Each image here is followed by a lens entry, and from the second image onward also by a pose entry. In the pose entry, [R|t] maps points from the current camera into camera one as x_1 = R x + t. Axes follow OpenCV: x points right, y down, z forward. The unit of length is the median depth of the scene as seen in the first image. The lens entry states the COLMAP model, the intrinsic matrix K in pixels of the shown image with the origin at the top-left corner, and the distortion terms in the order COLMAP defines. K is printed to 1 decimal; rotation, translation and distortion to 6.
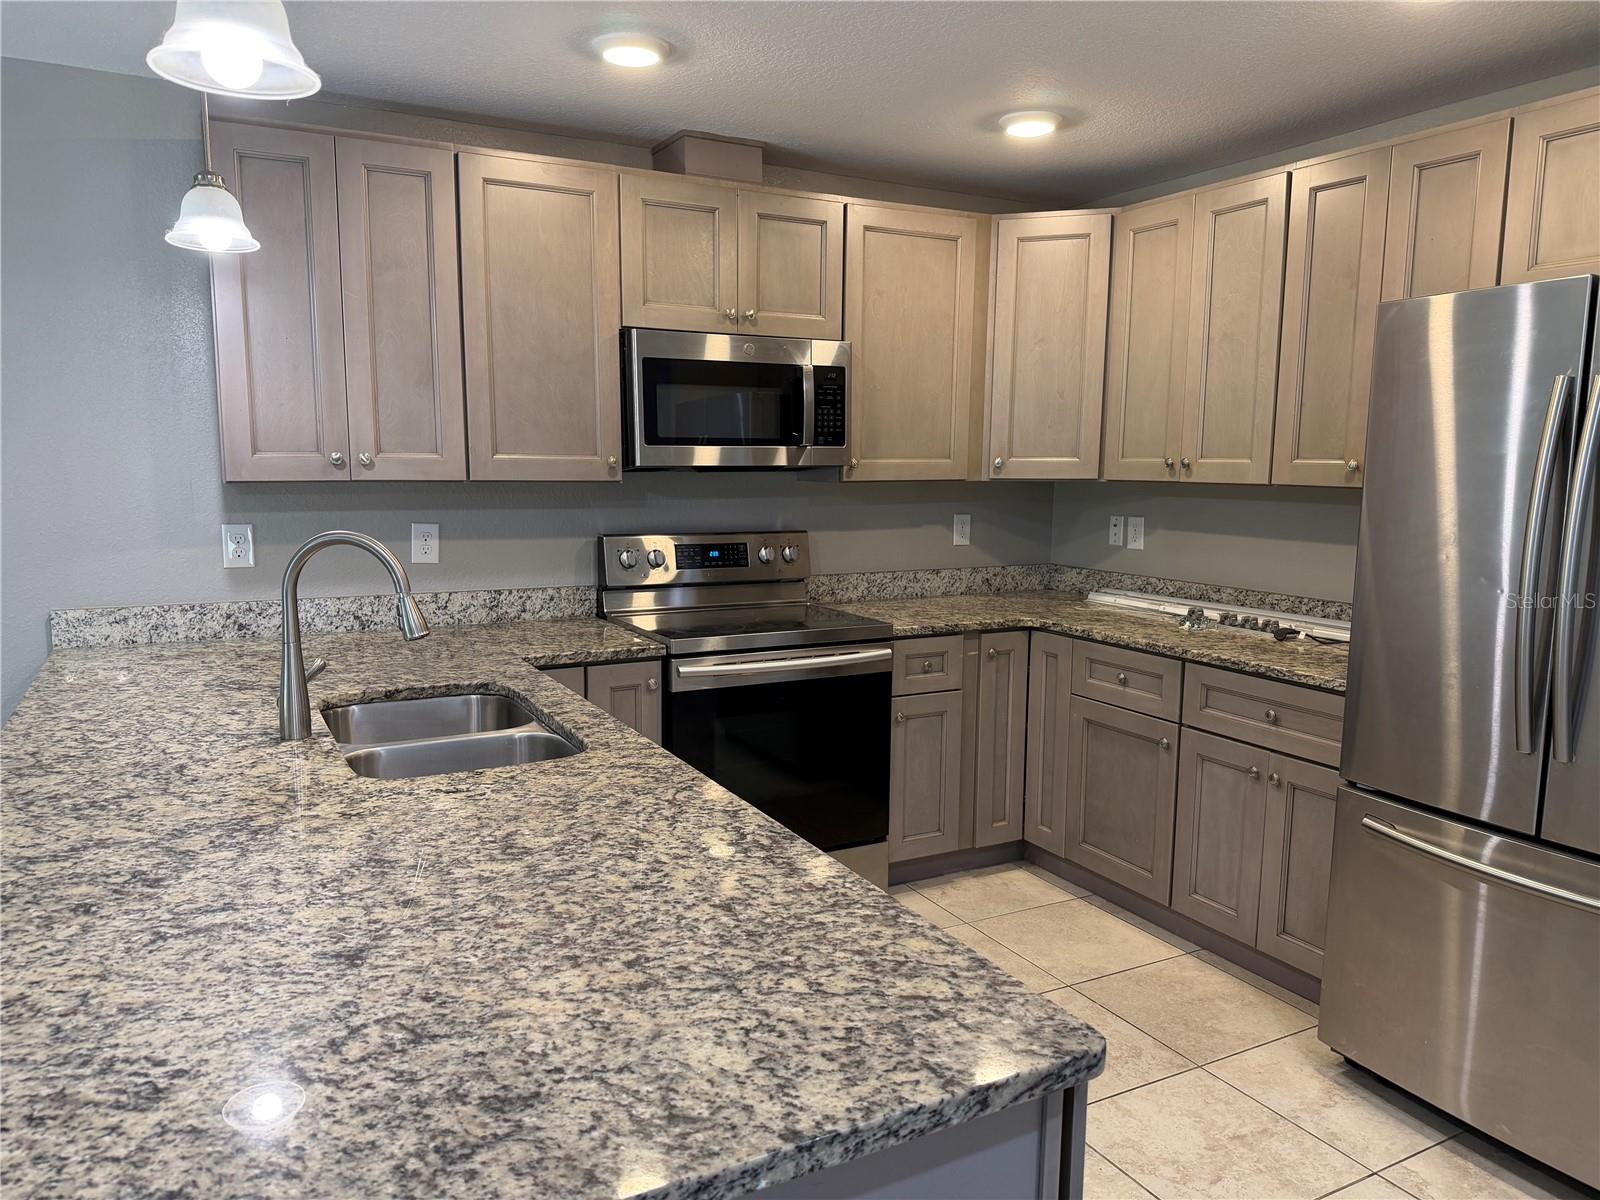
lens RADIAL K [[1128.1, 0, 800.7], [0, 1128.1, 599.5], [0, 0, 1]] dist [0.039285, -0.014083]
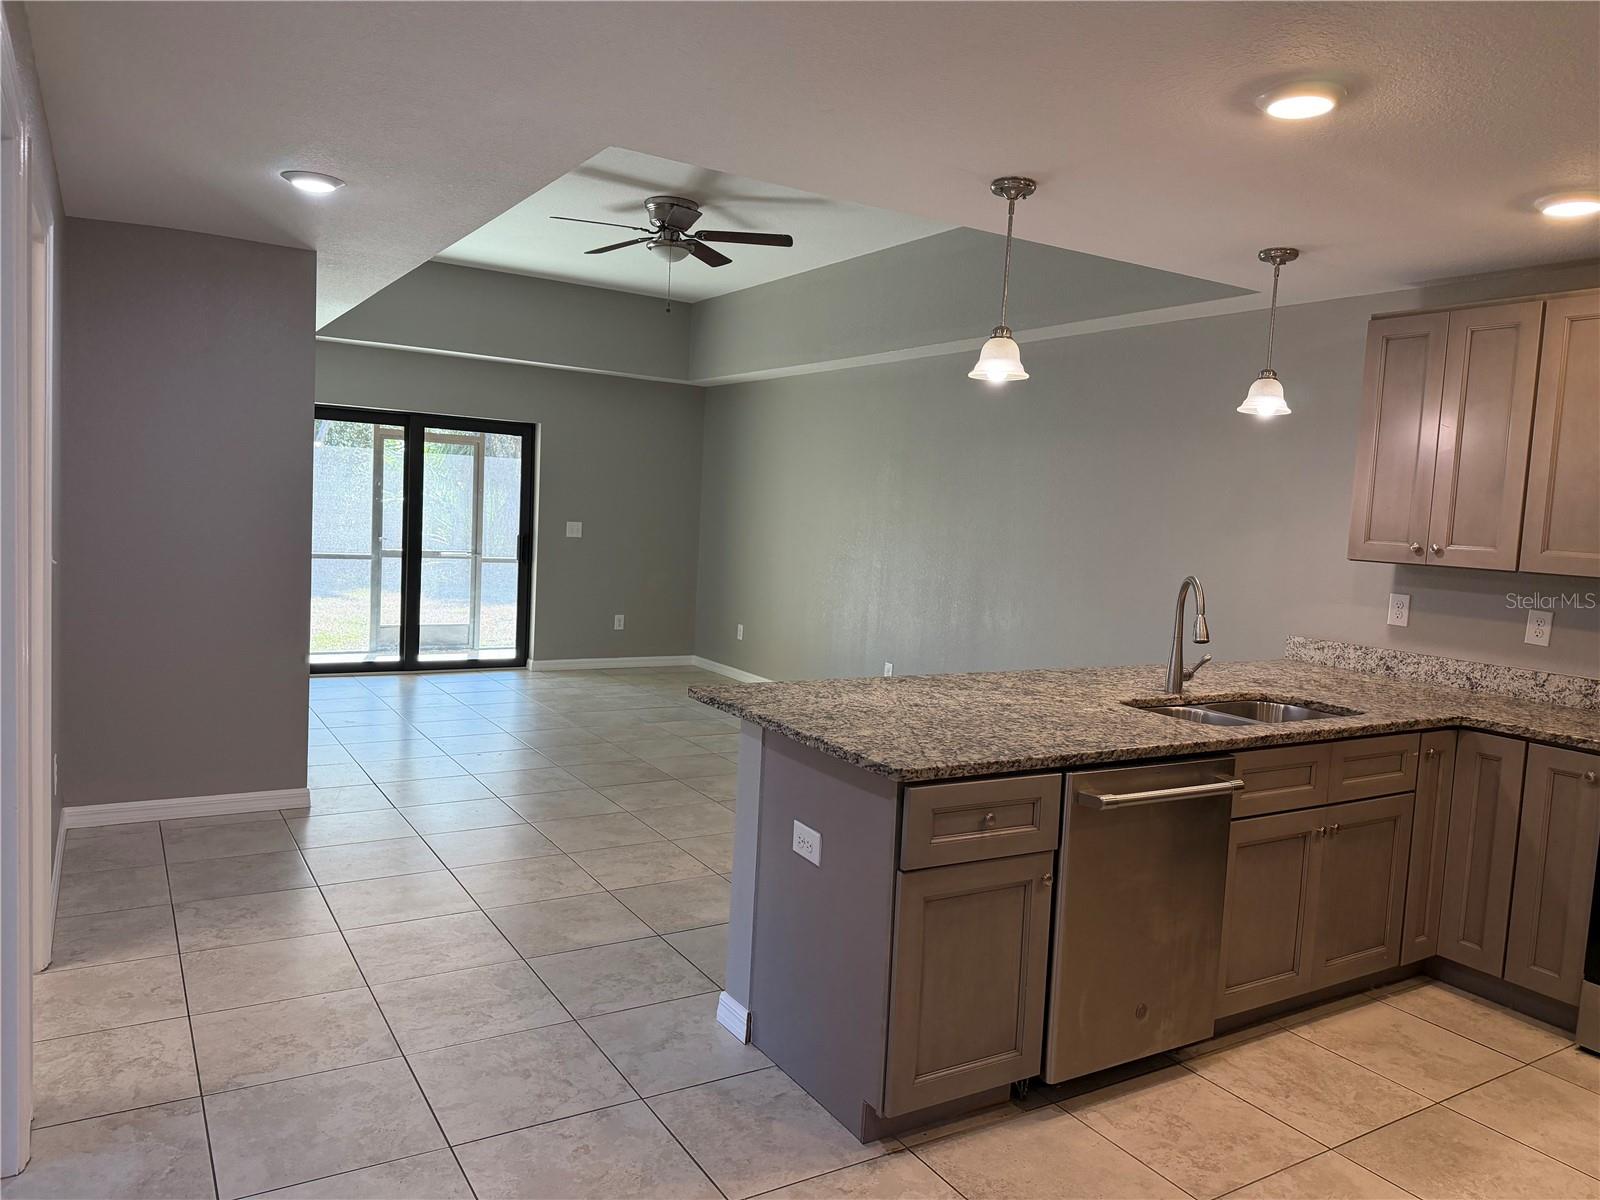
lens RADIAL K [[1128.1, 0, 800.3], [0, 1128.1, 598.0], [0, 0, 1]] dist [0.039285, -0.014083]
pose [[0.034846, 0.075870, -0.996509, 0.870976], [-0.183554, 0.980638, 0.068243, -0.023018], [0.982392, 0.180535, 0.048098, 0.221648]]
